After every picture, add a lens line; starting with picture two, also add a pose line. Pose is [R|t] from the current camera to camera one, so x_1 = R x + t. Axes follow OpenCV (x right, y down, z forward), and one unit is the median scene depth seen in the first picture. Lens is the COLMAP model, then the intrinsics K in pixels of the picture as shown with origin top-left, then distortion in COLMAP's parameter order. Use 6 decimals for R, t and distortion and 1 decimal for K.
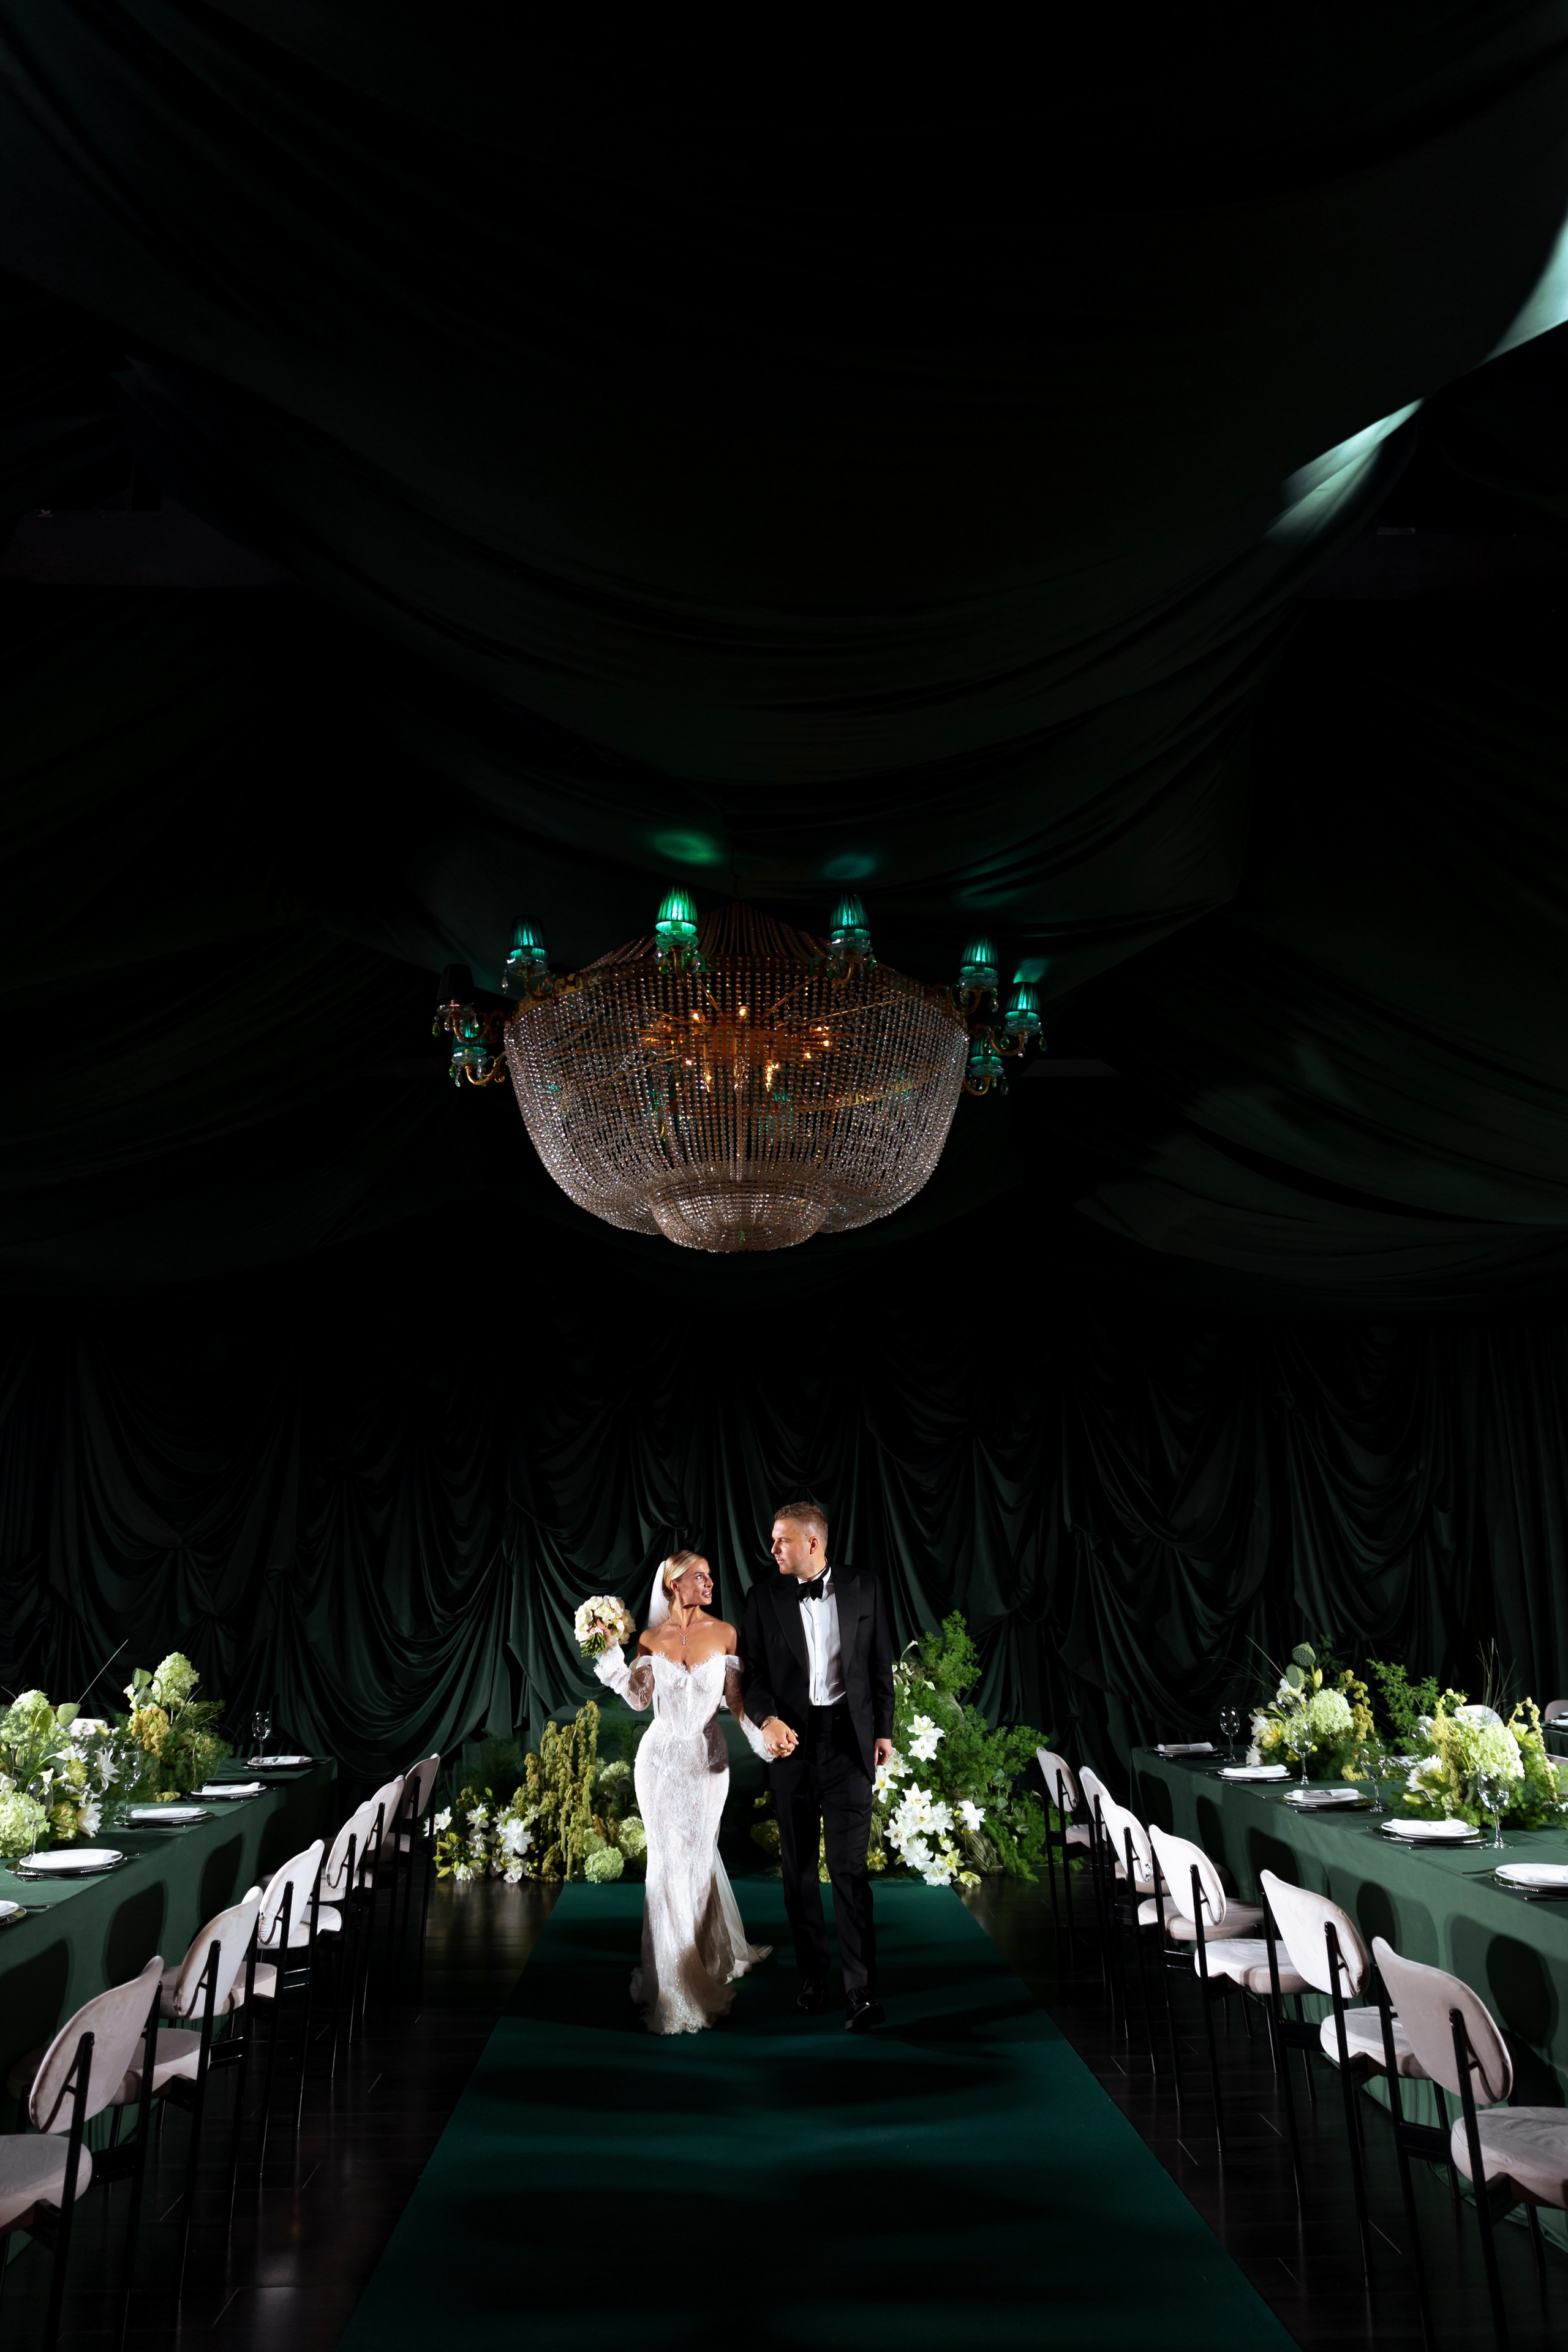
lens RADIAL K [[1559.4, 0, 777.7], [0, 1559.4, 1190.4], [0, 0, 1]] dist [0.000448, 0.001289]
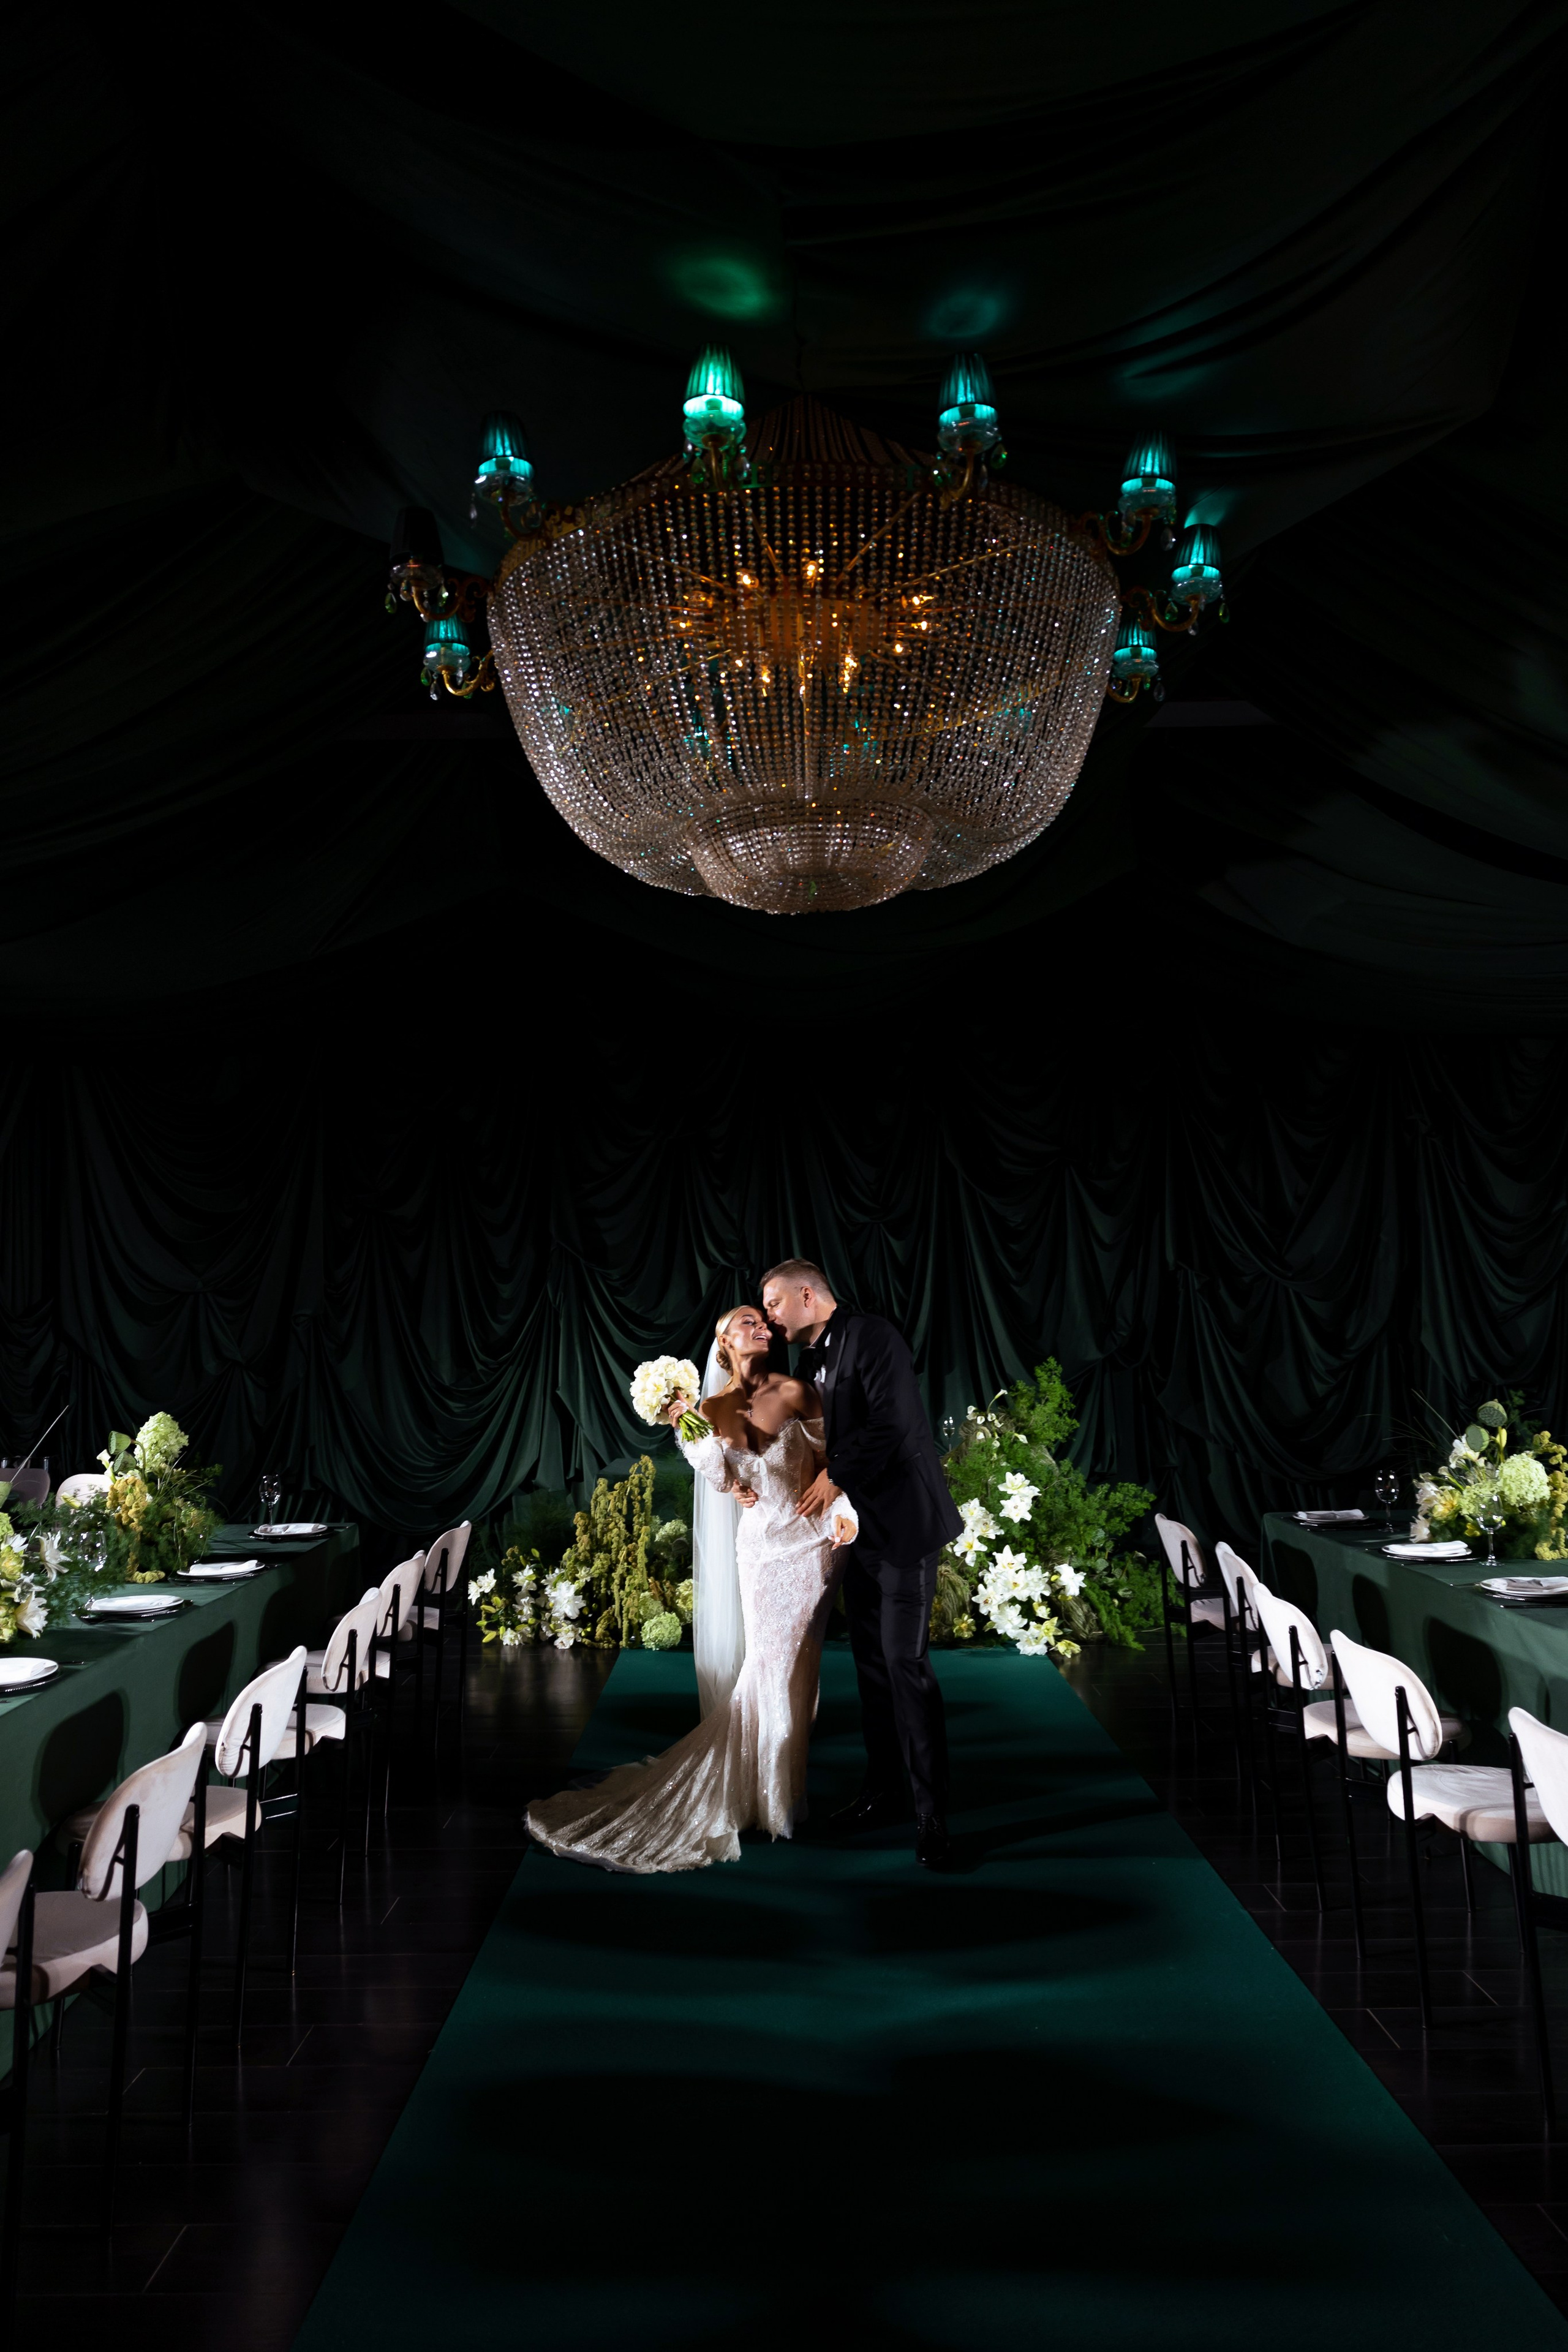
lens RADIAL K [[1559.4, 0, 777.7], [0, 1559.4, 1190.4], [0, 0, 1]] dist [0.000448, 0.001289]
pose [[0.999213, -0.007572, -0.038929, -0.007143], [0.013823, 0.986540, 0.162935, 0.031400], [0.037171, -0.163345, 0.985869, 0.146781]]
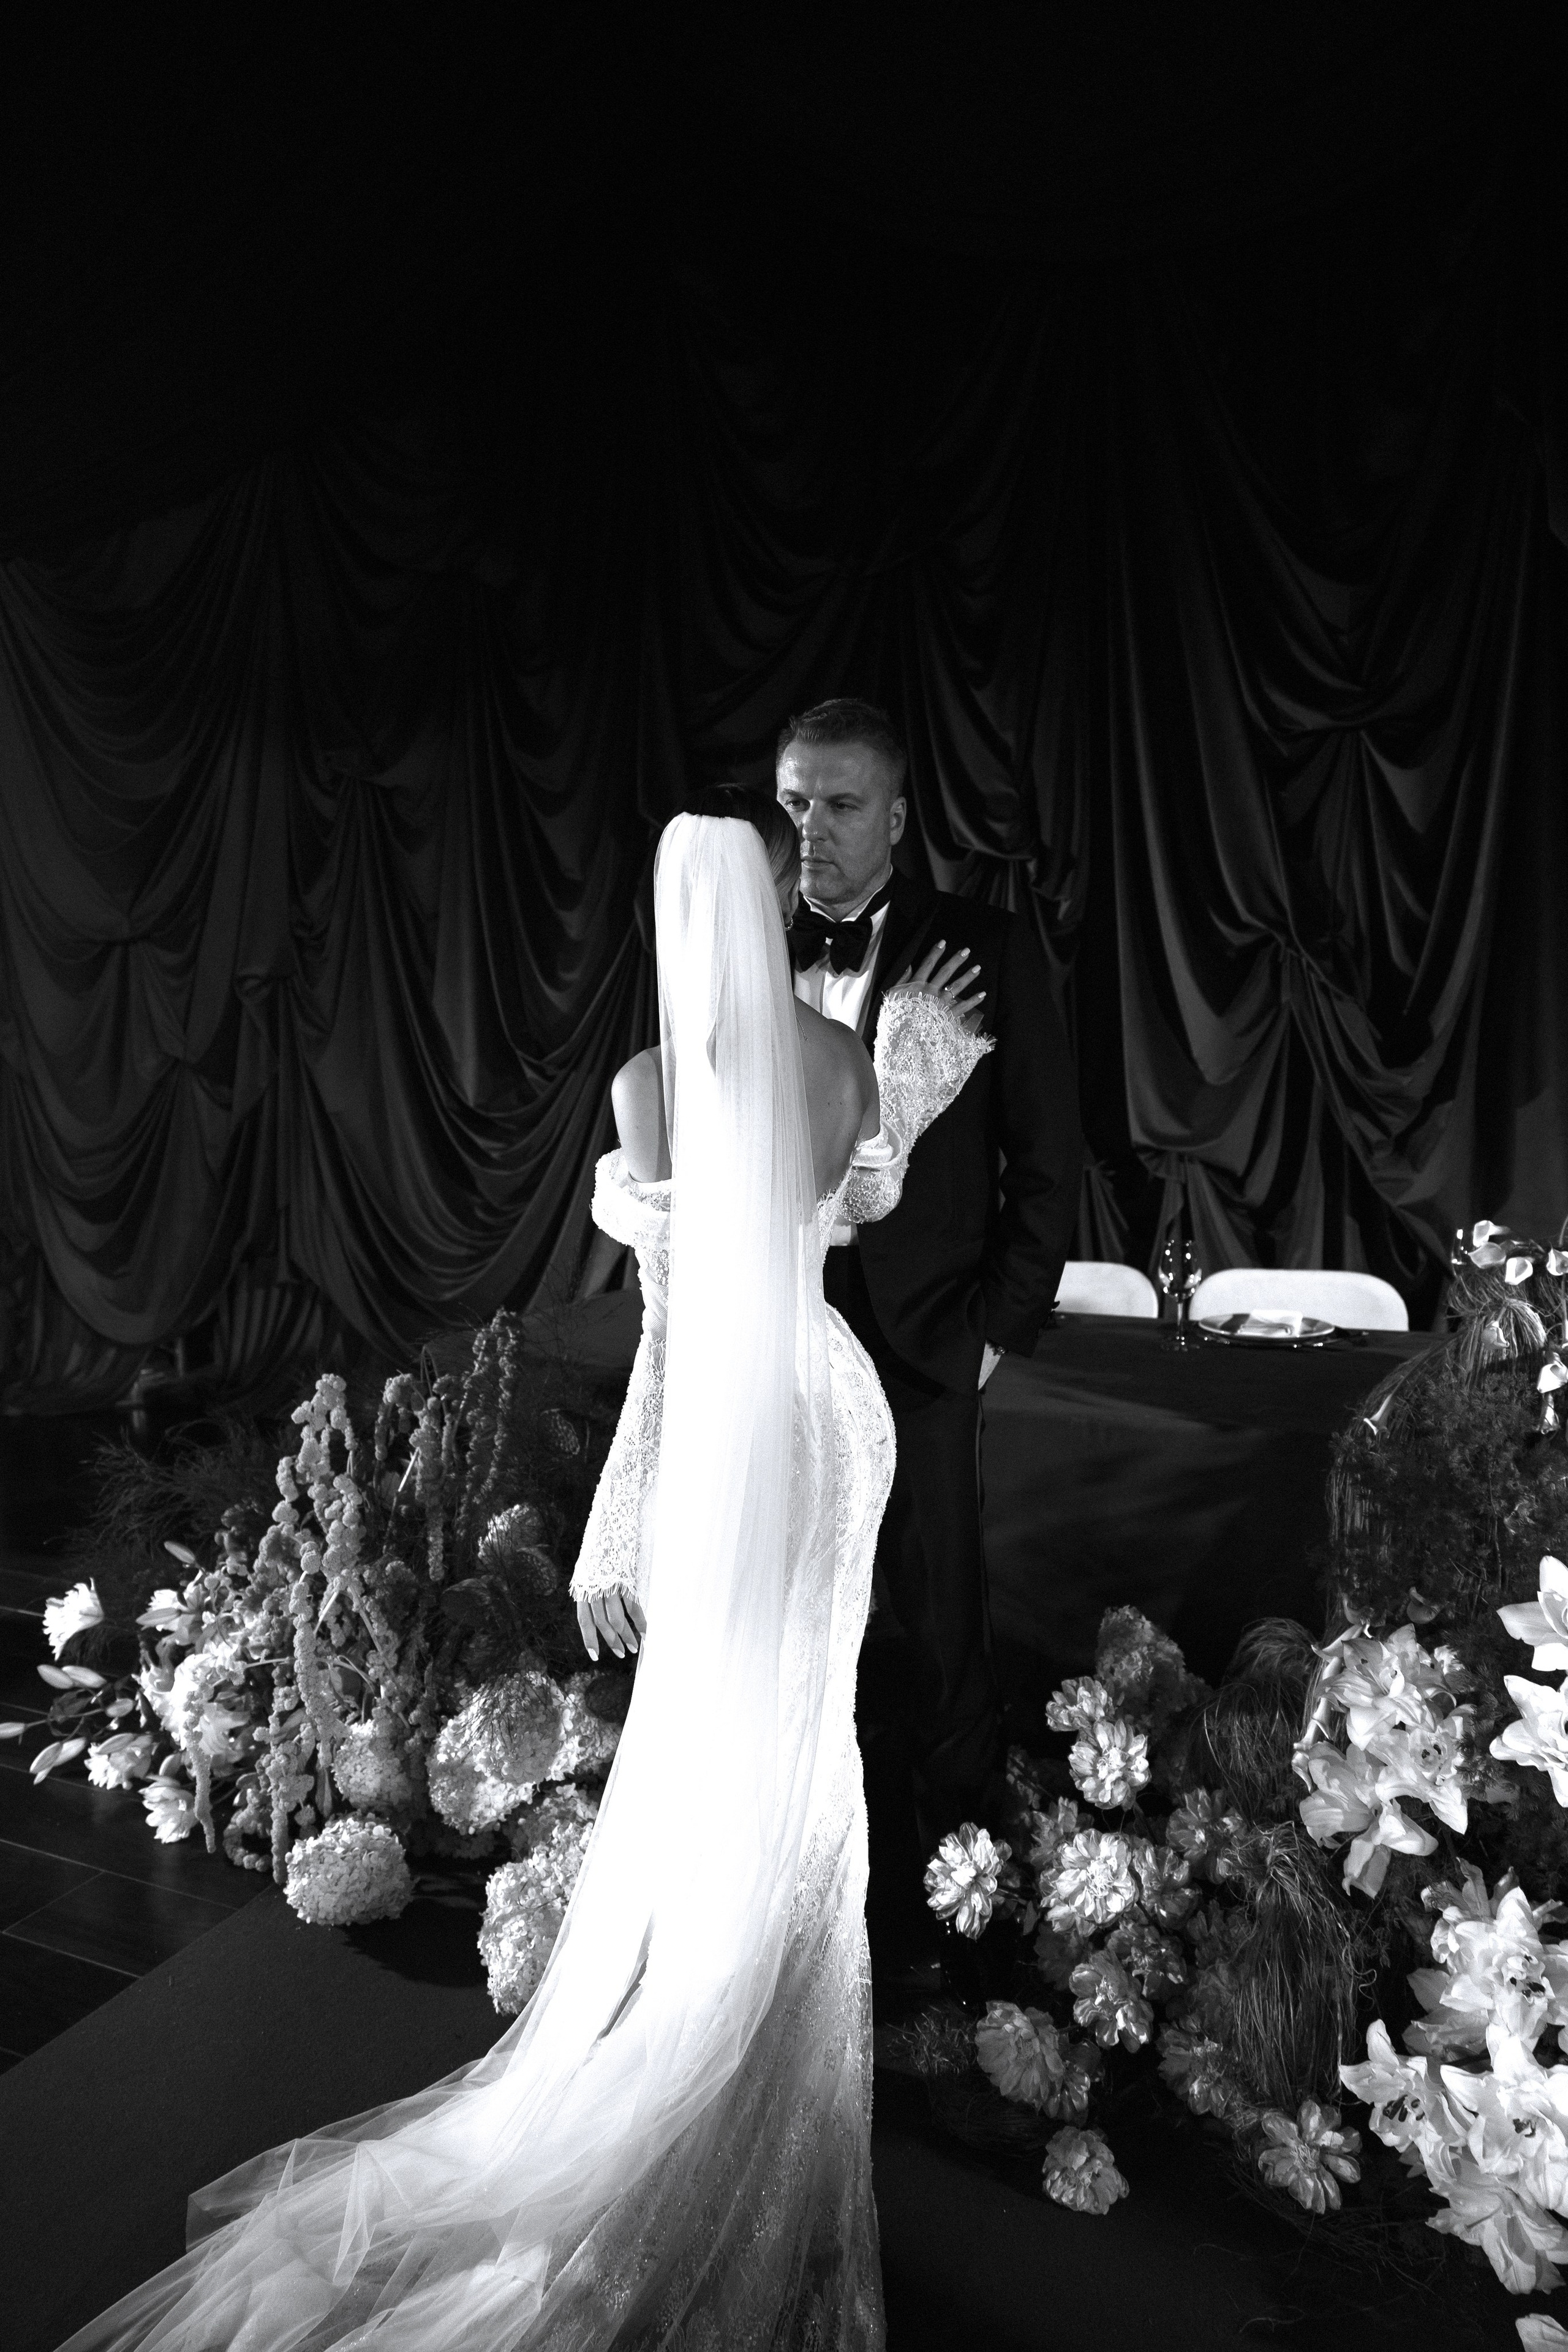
lens RADIAL K [[1559.4, 0, 777.7], [0, 1559.4, 1190.4], [0, 0, 1]] dist [0.000448, 0.001289]
pose [[0.895587, 0.042756, -0.442827, 0.083830], [0.108606, 0.944245, 0.310816, 0.218162], [0.431426, -0.326456, 0.841010, 0.798368]]
